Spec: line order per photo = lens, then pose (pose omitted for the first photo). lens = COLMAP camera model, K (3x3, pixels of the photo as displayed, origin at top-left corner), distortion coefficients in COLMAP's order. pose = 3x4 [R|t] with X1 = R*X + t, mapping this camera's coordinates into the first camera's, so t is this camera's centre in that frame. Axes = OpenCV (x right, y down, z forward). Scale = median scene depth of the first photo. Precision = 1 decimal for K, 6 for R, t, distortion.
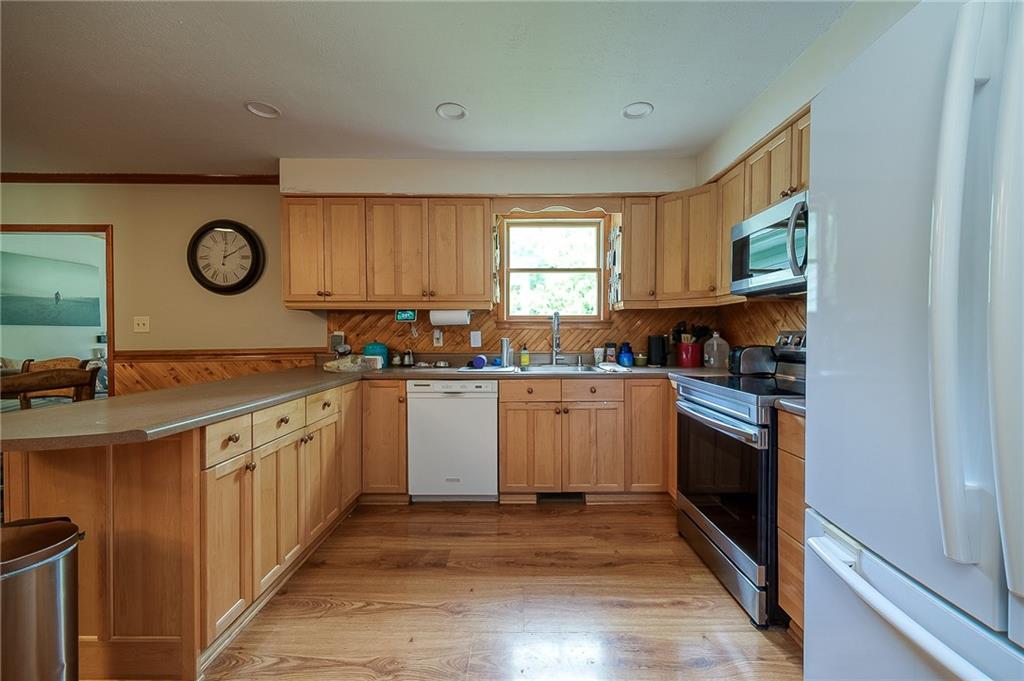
lens RADIAL K [[385.4, 0, 512.0], [0, 385.4, 340.5], [0, 0, 1]] dist [0.010532, -0.000012]
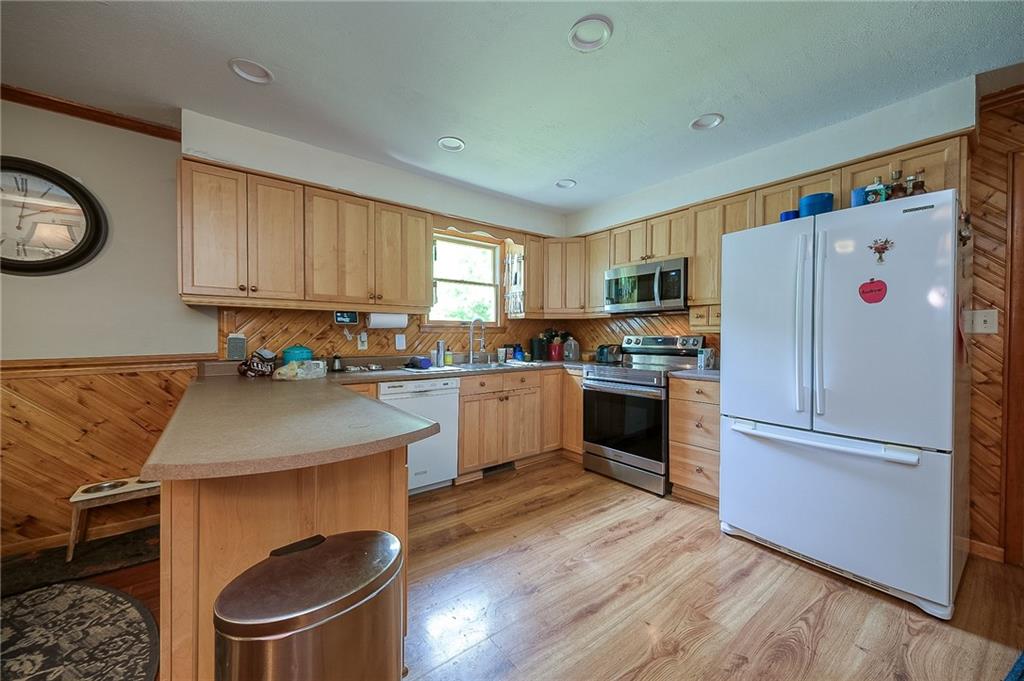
lens RADIAL K [[380.5, 0, 512.0], [0, 380.5, 340.5], [0, 0, 1]] dist [-0.000353, -0.000222]
pose [[0.787298, -0.004350, 0.616557, -0.545100], [0.009272, 0.999946, -0.004785, 0.000461], [-0.616503, 0.009484, 0.787295, 0.004515]]
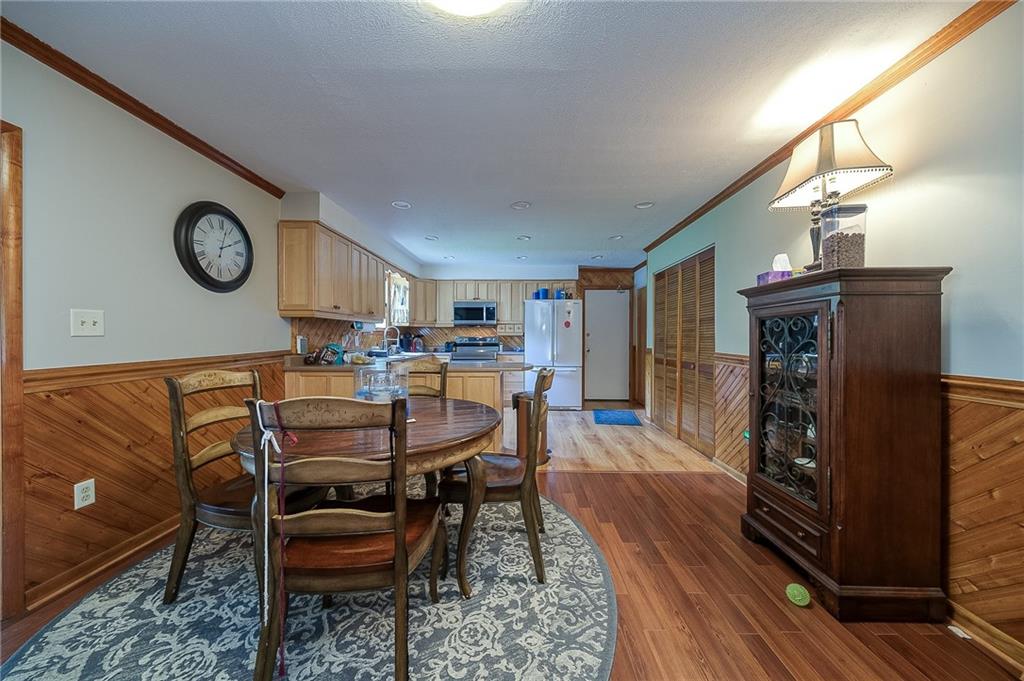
lens RADIAL K [[344.6, 0, 512.0], [0, 344.6, 340.5], [0, 0, 1]] dist [-0.000138, -0.000009]
pose [[0.027184, -0.009571, 0.999585, -1.655857], [0.018248, 0.999792, 0.009076, -0.007818], [-0.999464, 0.017993, 0.027353, 0.380335]]
